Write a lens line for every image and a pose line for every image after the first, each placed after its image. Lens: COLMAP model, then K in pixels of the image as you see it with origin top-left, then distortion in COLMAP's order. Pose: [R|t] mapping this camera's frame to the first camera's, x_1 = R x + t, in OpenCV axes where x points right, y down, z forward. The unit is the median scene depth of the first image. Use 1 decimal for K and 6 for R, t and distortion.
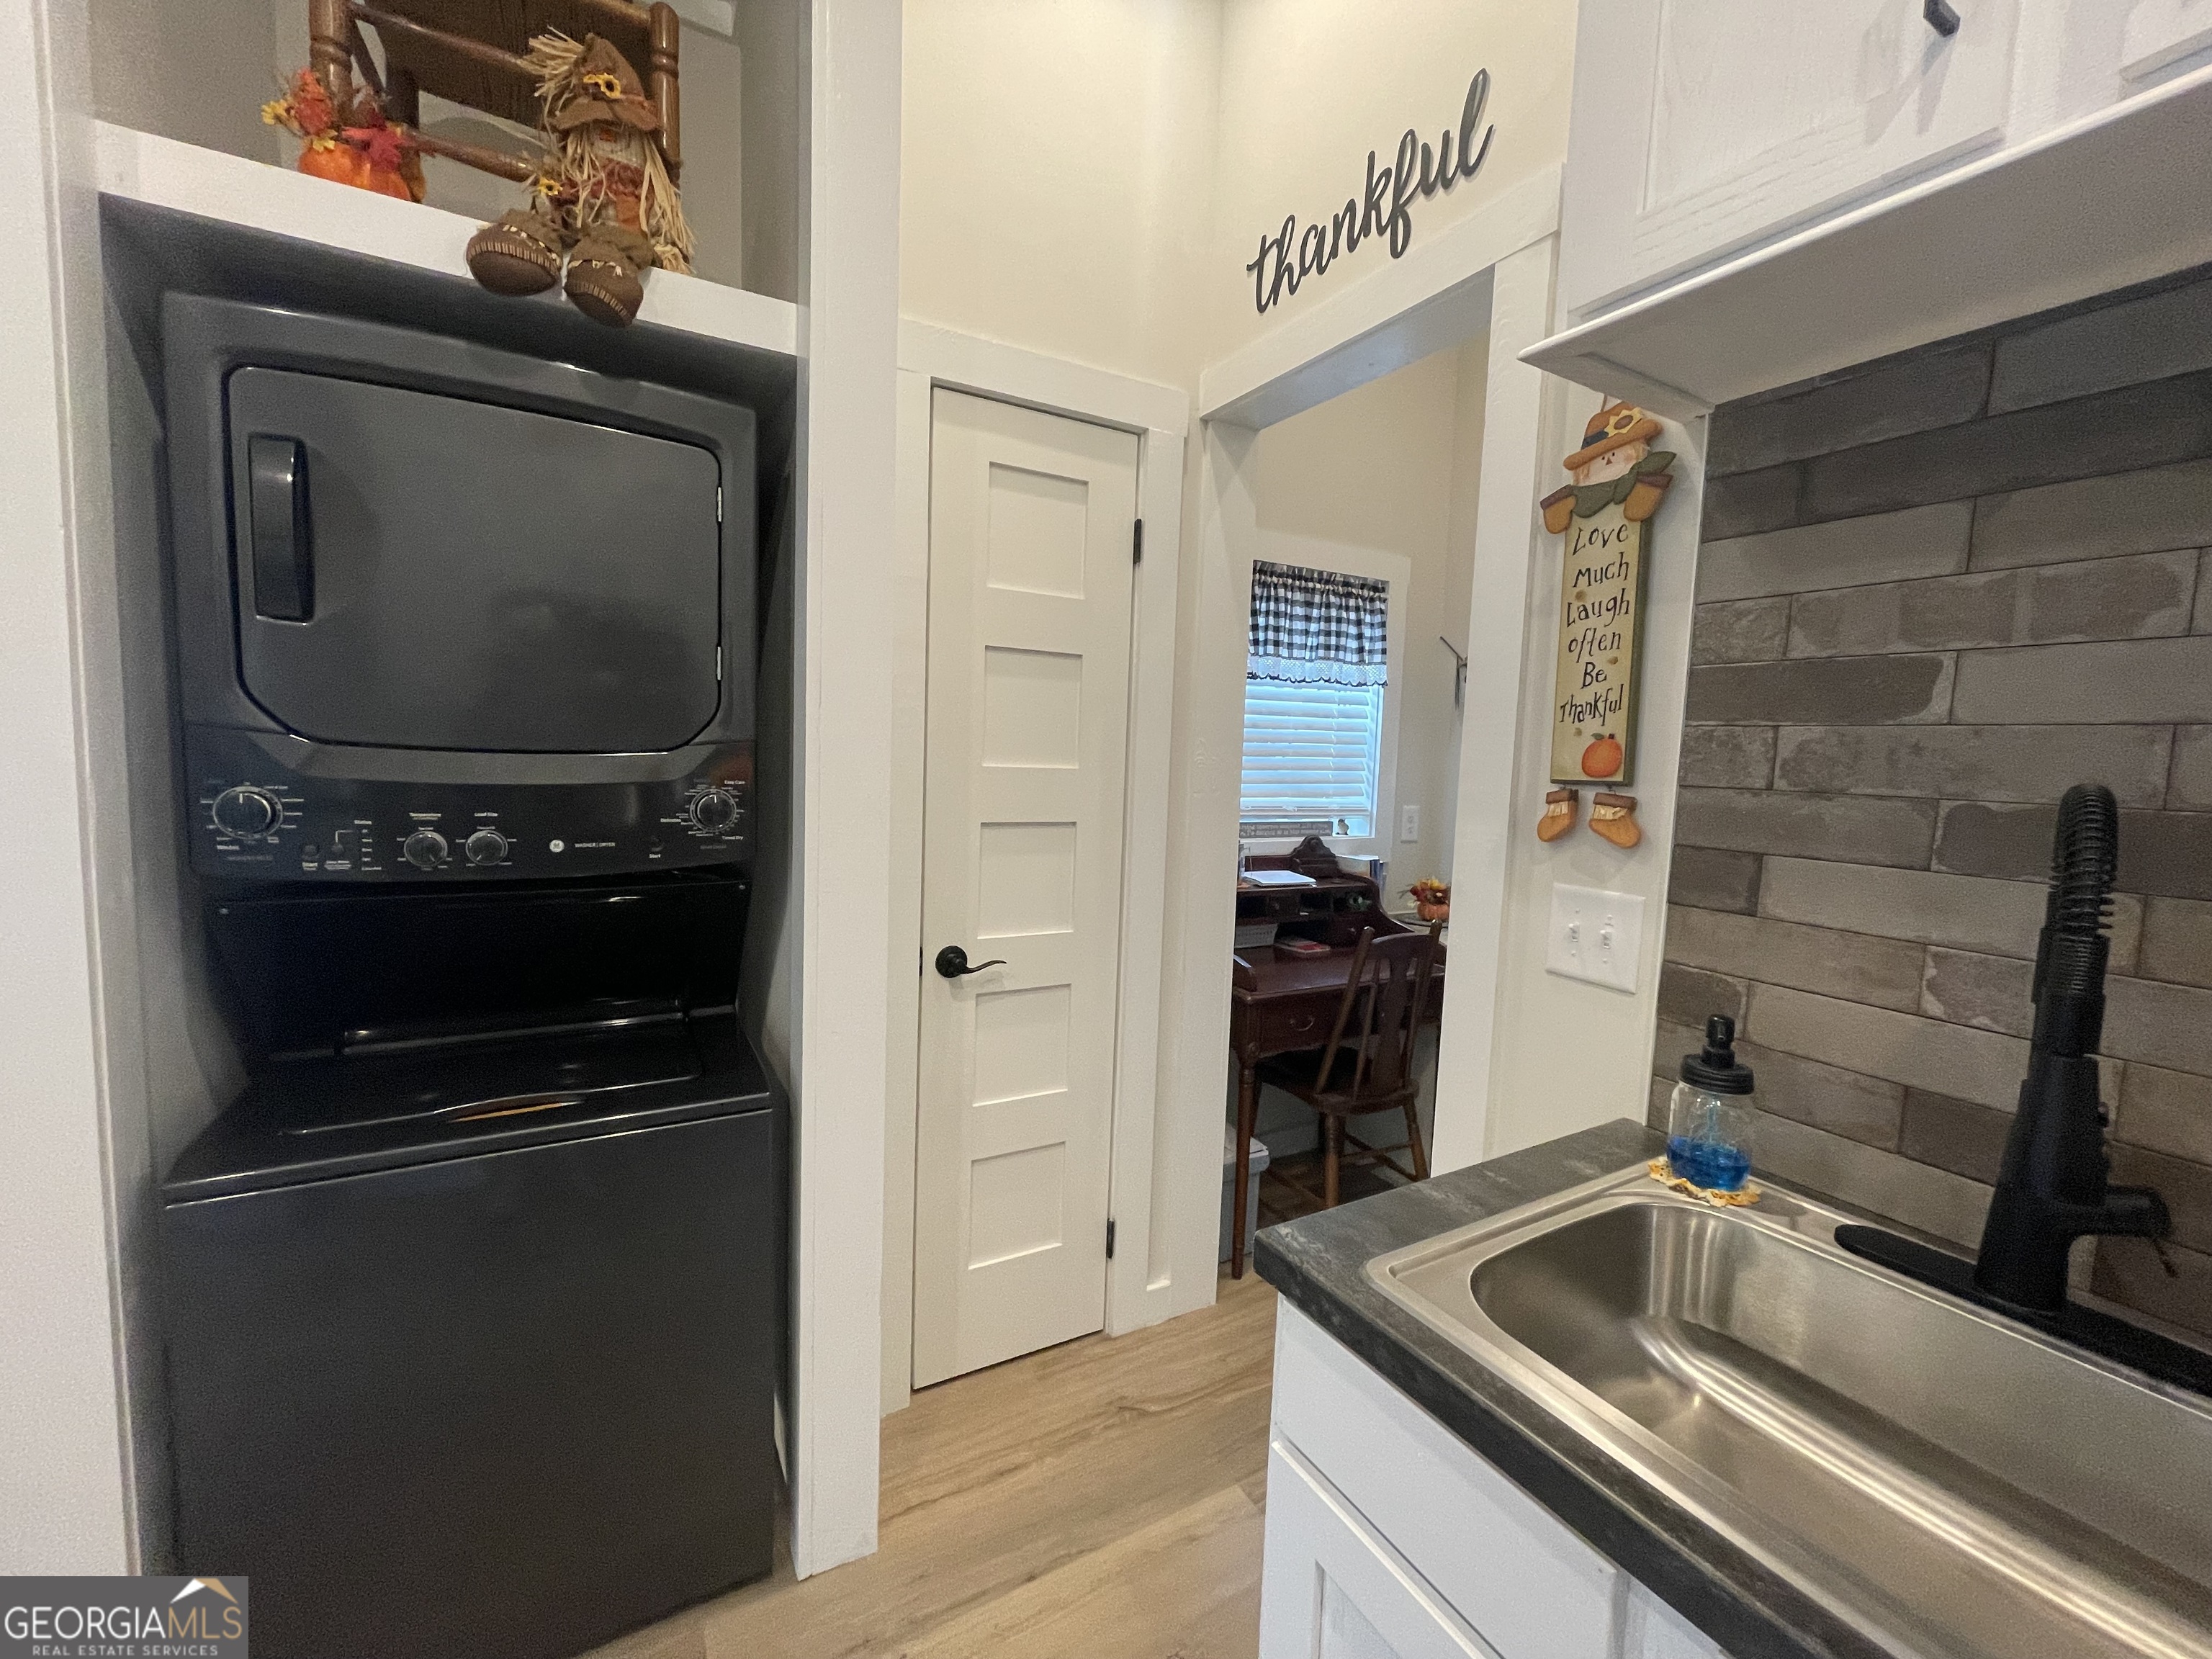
lens RADIAL K [[890.5, 0, 1099.8], [0, 890.5, 827.2], [0, 0, 1]] dist [-0.003696, 0.000931]
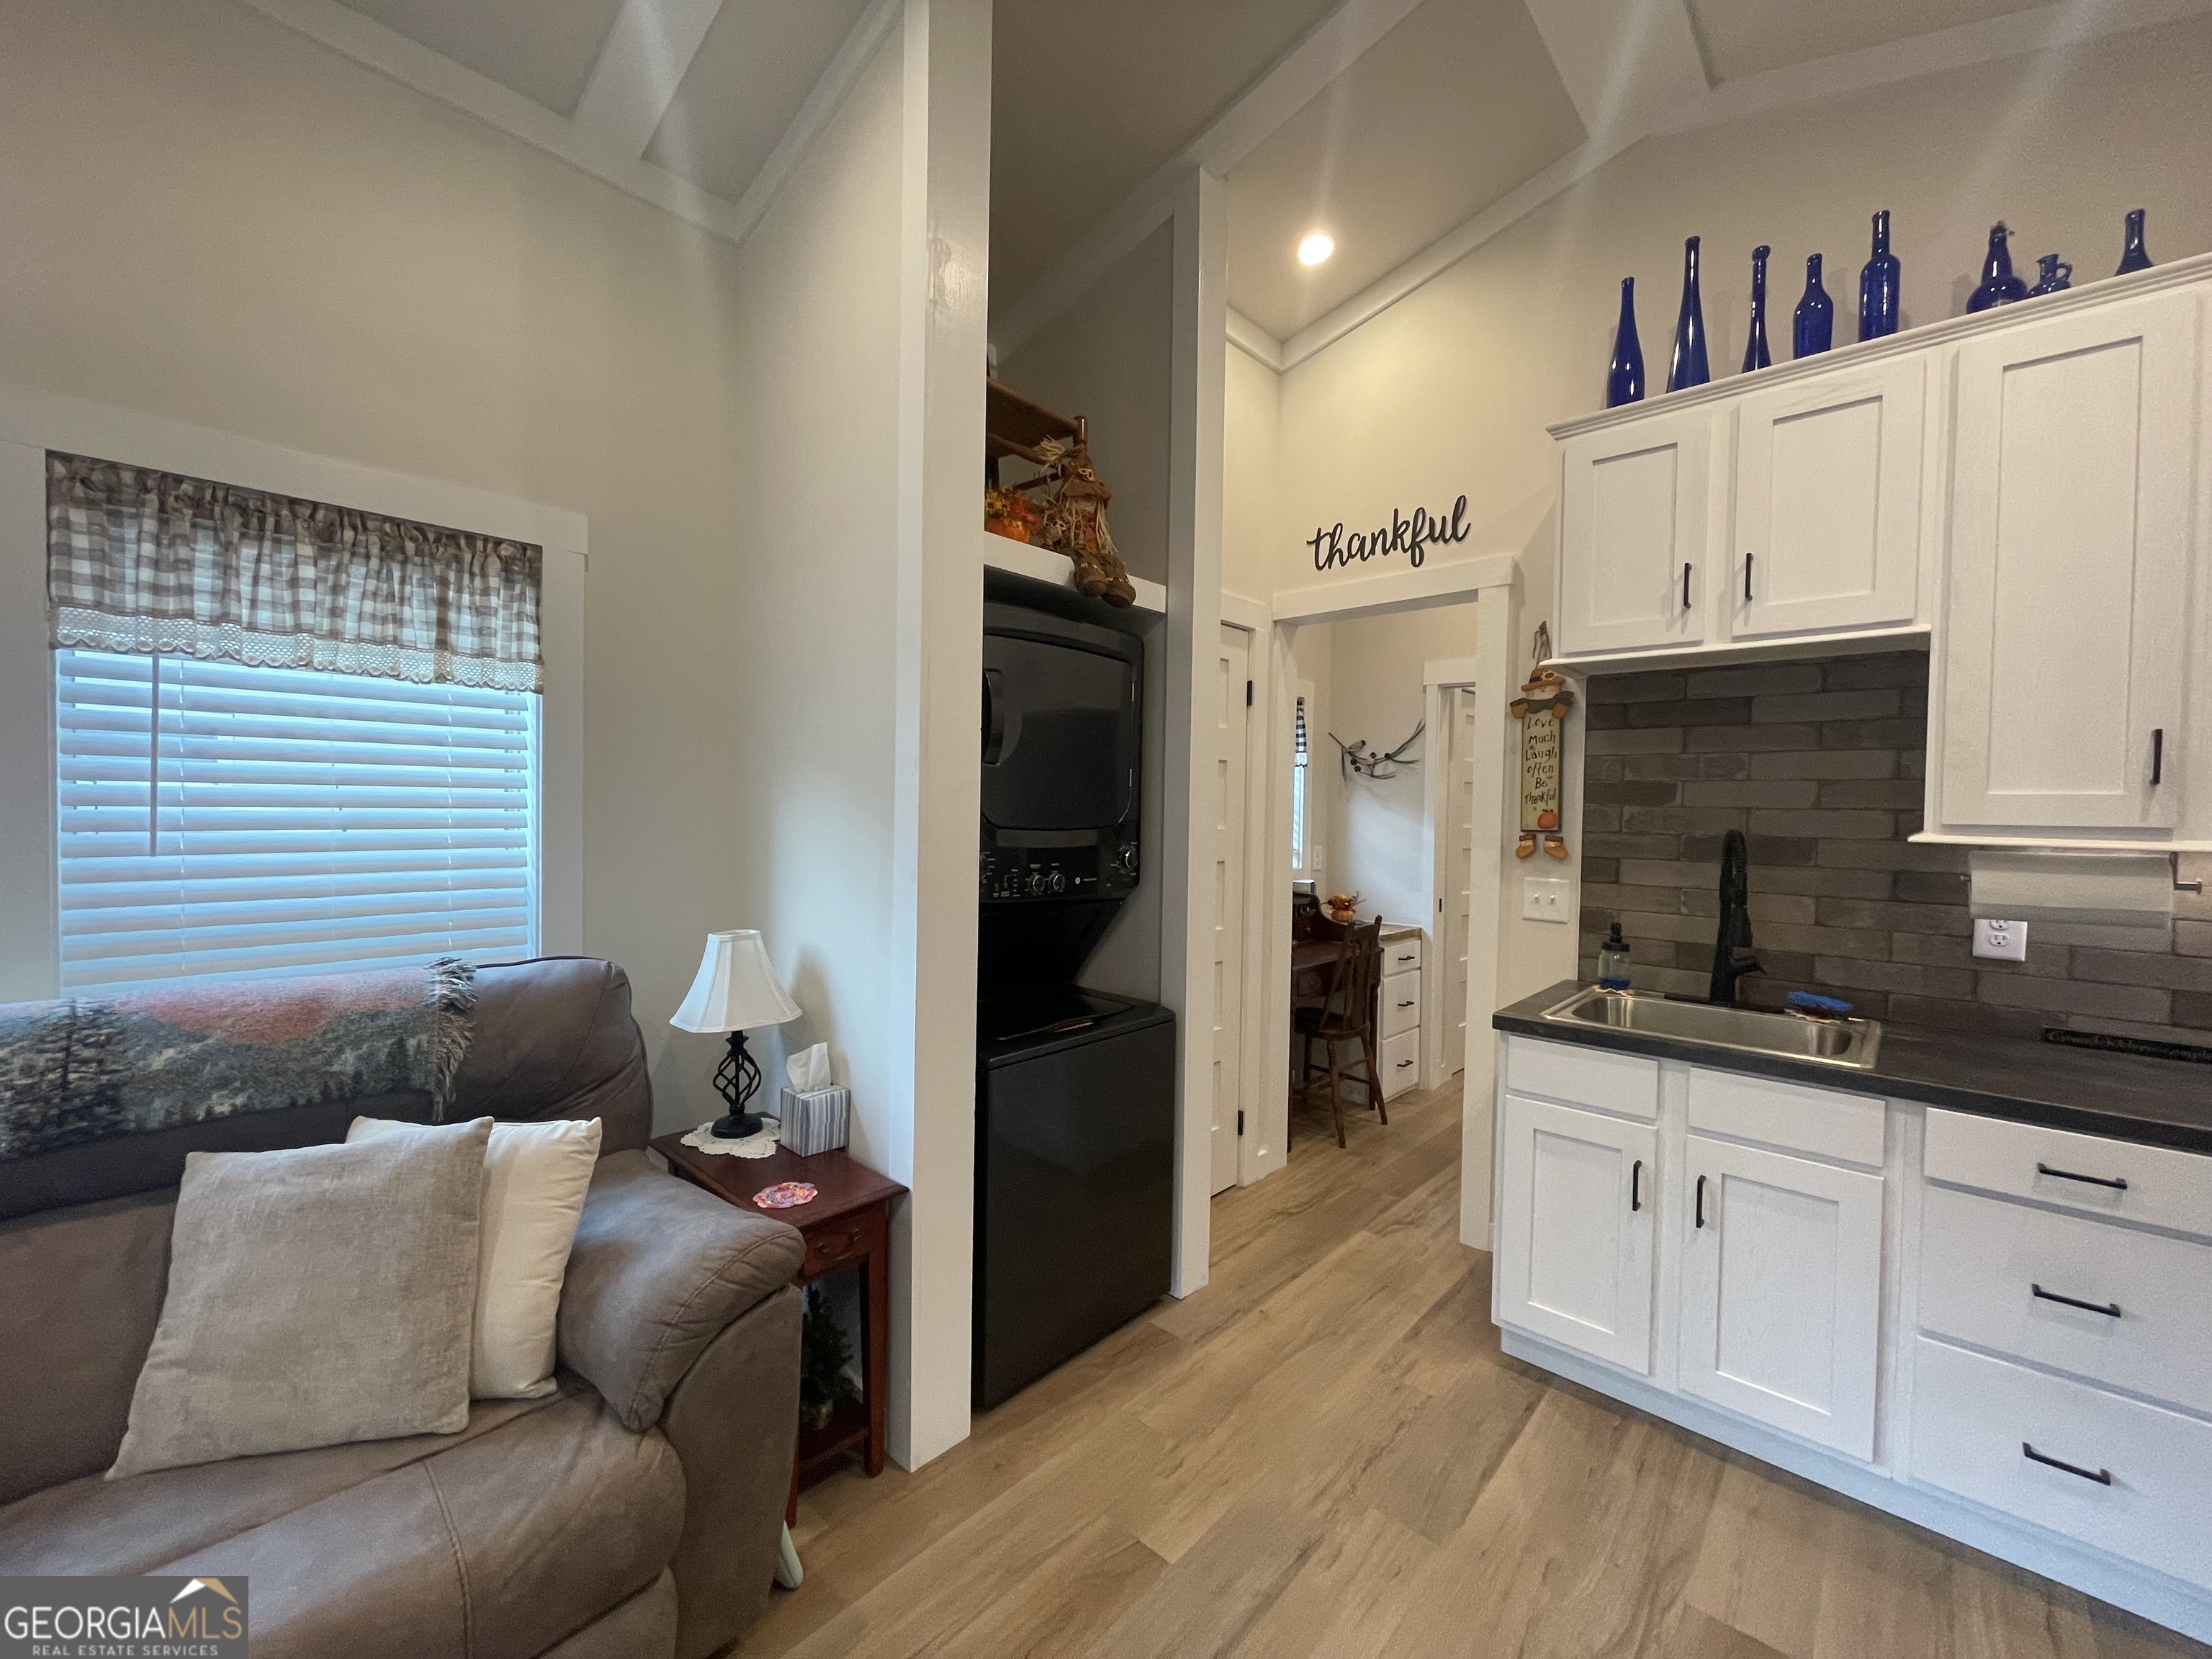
lens RADIAL K [[890.5, 0, 1103.5], [0, 890.5, 827.3], [0, 0, 1]] dist [-0.003696, 0.000931]
pose [[0.950252, -0.025762, 0.310416, -1.022904], [0.042538, 0.997970, -0.047396, 0.000326], [-0.308565, 0.058242, 0.949419, -0.675827]]
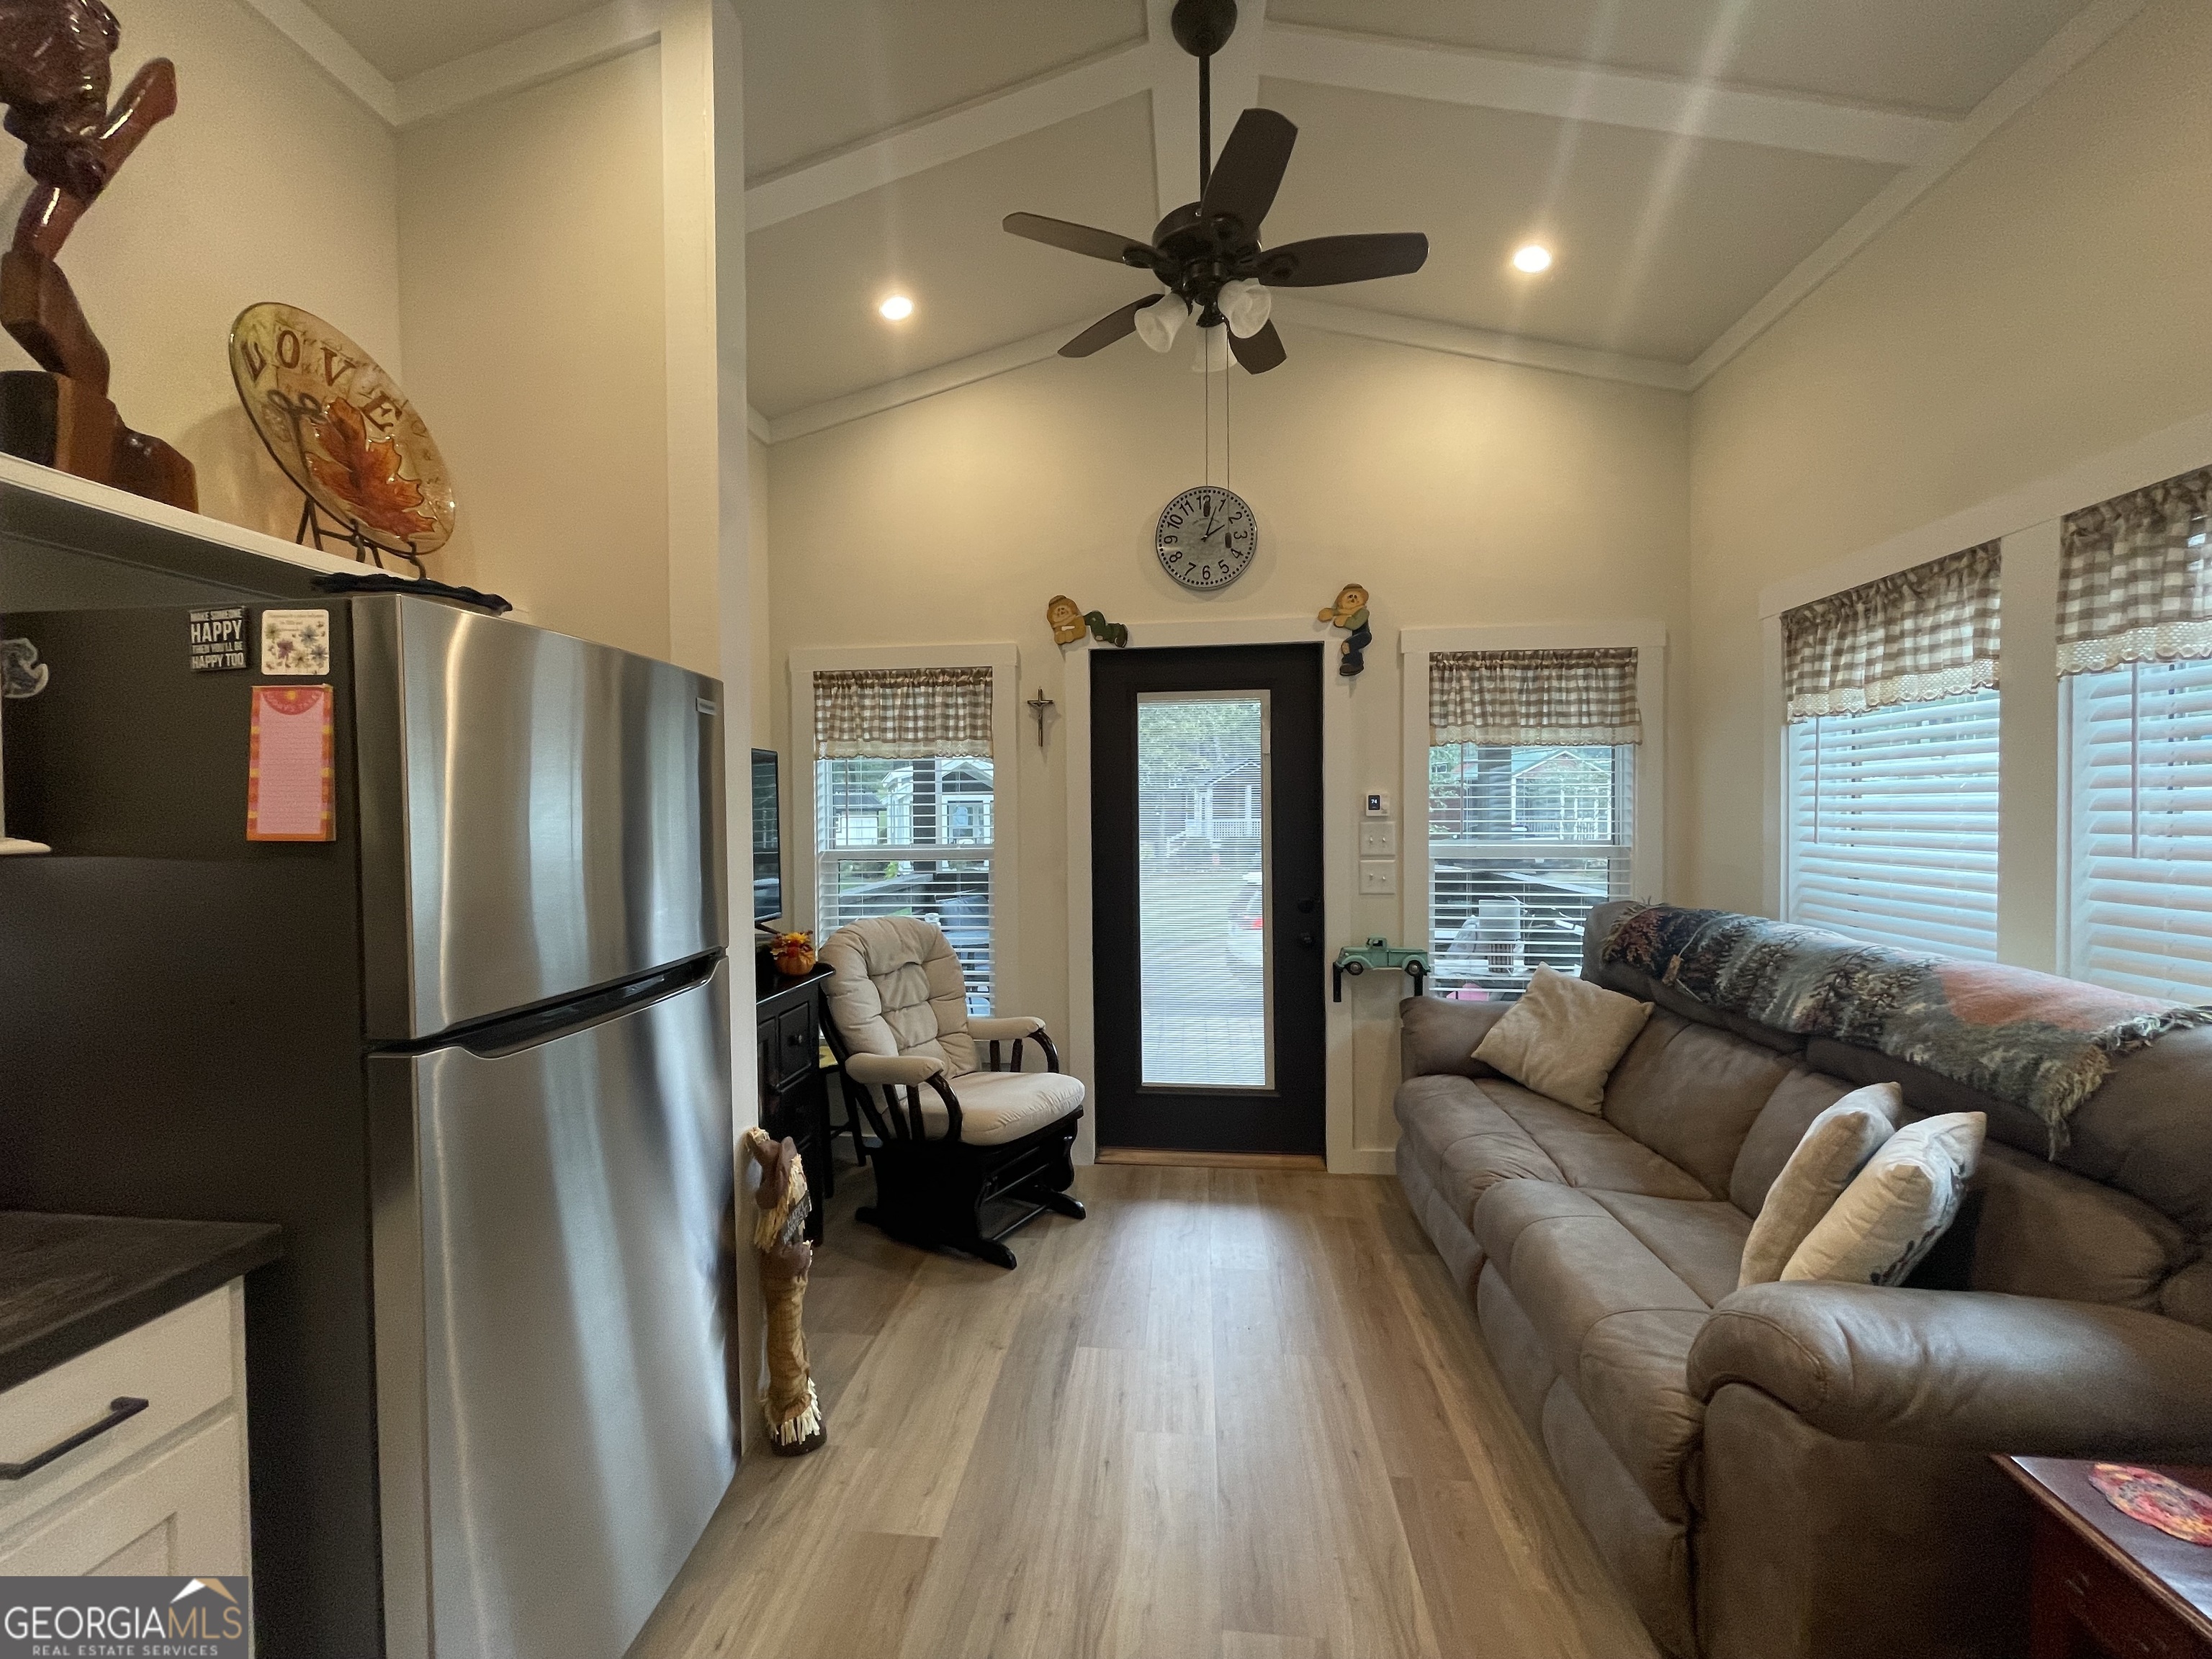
lens RADIAL K [[890.5, 0, 1099.9], [0, 890.5, 826.4], [0, 0, 1]] dist [-0.003696, 0.000931]
pose [[-0.575538, -0.016038, -0.817618, -0.020385], [-0.079593, 0.996159, 0.036487, -0.044915], [0.813893, 0.086076, -0.574604, 0.359095]]
